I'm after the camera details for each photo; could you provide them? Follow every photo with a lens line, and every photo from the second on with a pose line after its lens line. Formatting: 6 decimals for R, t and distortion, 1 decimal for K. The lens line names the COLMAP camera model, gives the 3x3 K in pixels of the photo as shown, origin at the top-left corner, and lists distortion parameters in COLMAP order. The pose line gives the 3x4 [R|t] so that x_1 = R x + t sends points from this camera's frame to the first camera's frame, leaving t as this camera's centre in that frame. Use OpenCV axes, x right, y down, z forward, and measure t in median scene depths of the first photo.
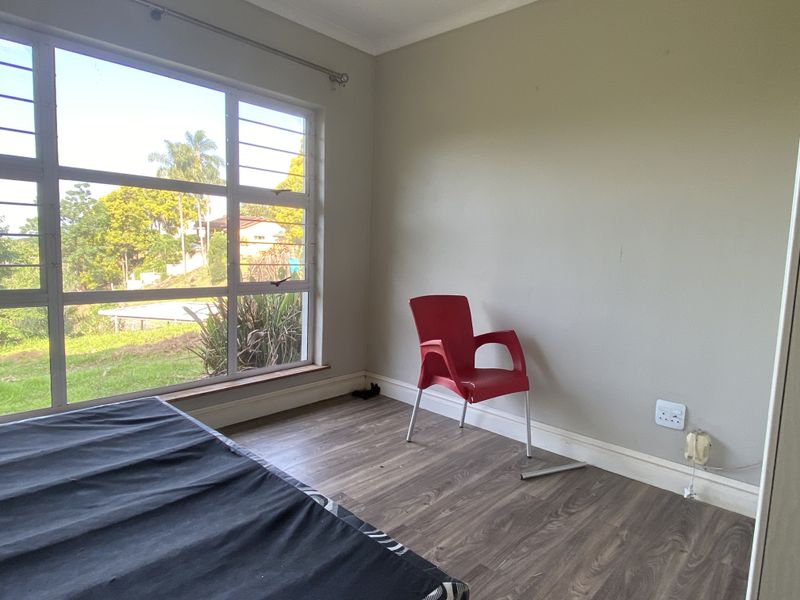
lens RADIAL K [[480.7, 0, 397.7], [0, 480.7, 293.4], [0, 0, 1]] dist [0.028318, -0.027794]
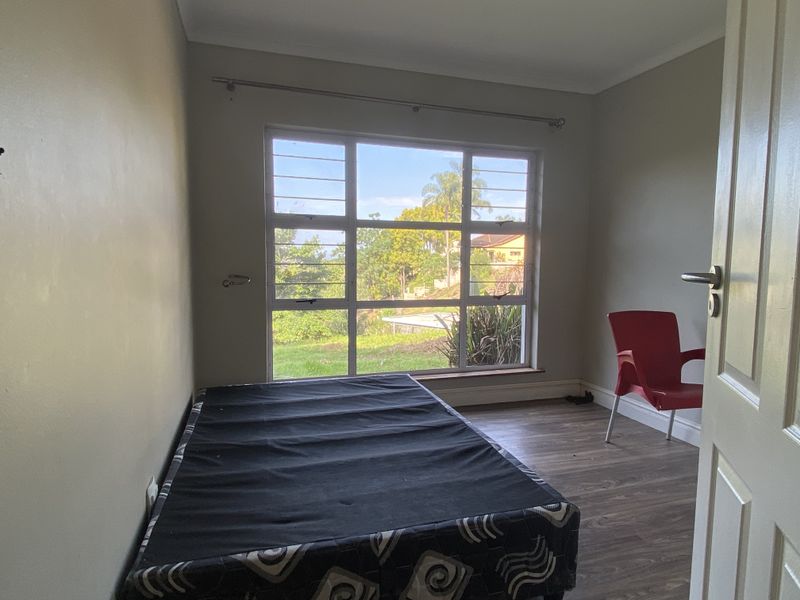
lens RADIAL K [[480.7, 0, 393.9], [0, 480.7, 296.4], [0, 0, 1]] dist [0.028318, -0.027794]
pose [[0.861272, 0.018753, -0.507797, 0.153581], [-0.031292, 0.999380, -0.016167, 0.005516], [0.507179, 0.029814, 0.861325, -0.211384]]
